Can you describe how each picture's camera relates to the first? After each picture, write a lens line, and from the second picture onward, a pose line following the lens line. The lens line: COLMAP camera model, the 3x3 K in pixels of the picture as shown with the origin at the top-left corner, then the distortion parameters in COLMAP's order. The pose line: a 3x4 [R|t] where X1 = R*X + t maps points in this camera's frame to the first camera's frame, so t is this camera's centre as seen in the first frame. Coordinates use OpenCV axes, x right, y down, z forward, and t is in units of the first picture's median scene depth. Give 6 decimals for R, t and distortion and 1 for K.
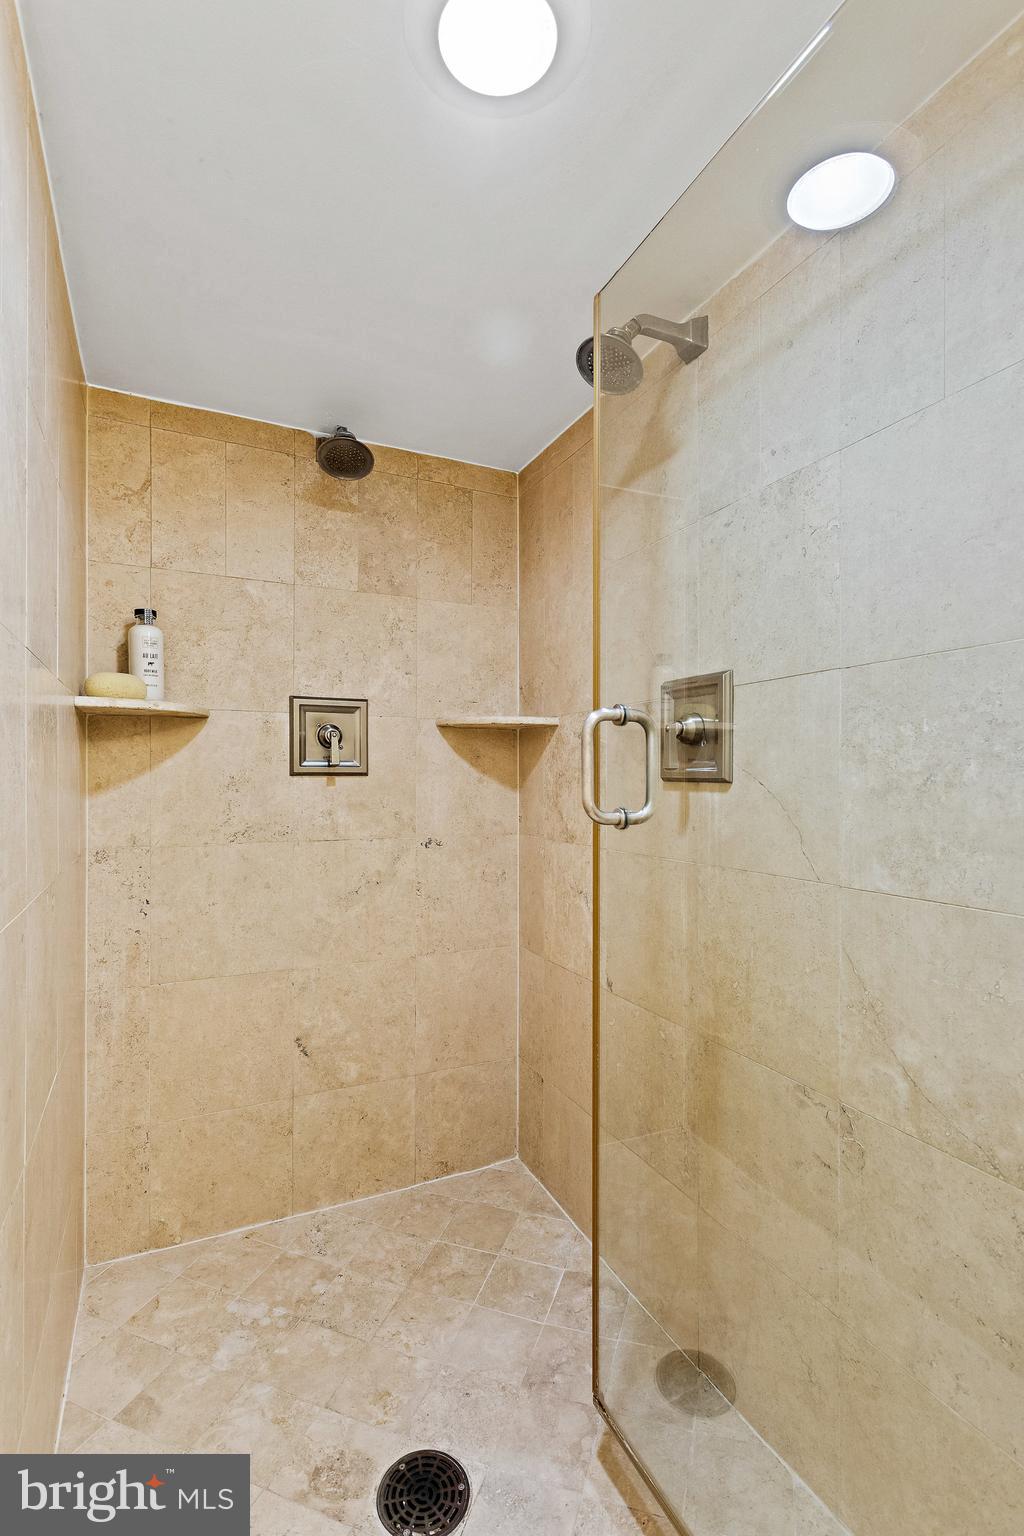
lens RADIAL K [[728.0, 0, 511.3], [0, 728.0, 779.6], [0, 0, 1]] dist [0.001401, 0.002993]
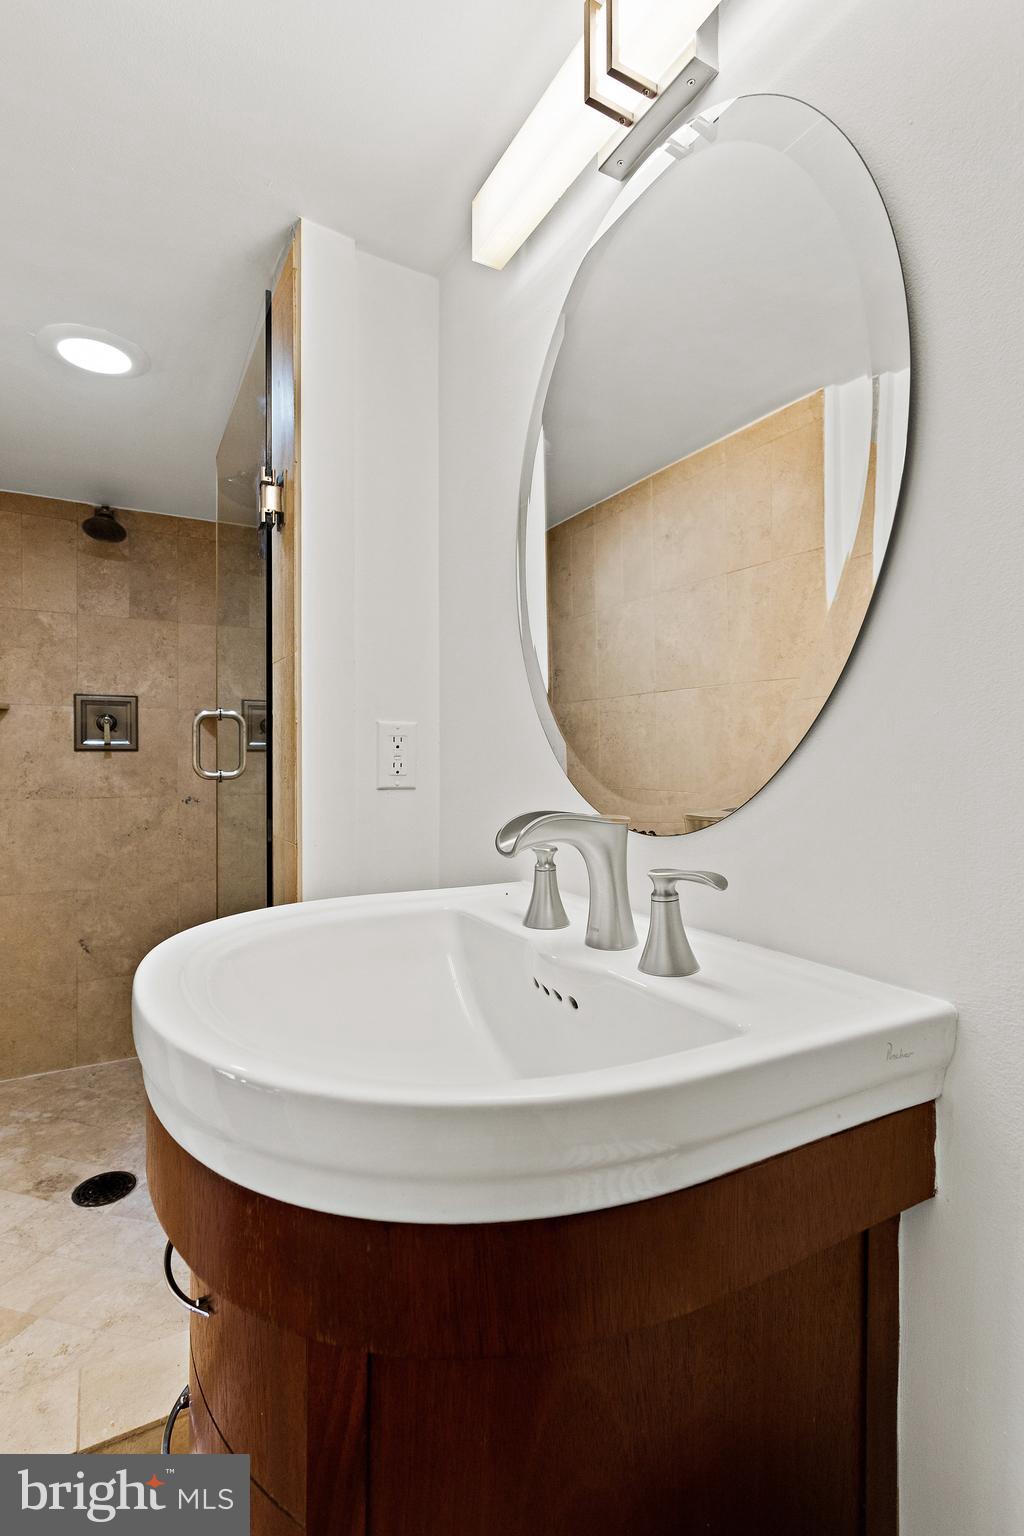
lens RADIAL K [[728.0, 0, 511.5], [0, 728.0, 756.8], [0, 0, 1]] dist [0.001401, 0.002993]
pose [[0.997989, -0.001189, 0.063374, 0.441385], [0.001187, 0.999999, 0.000068, 0.006434], [-0.063374, 0.000008, 0.997990, -0.443729]]
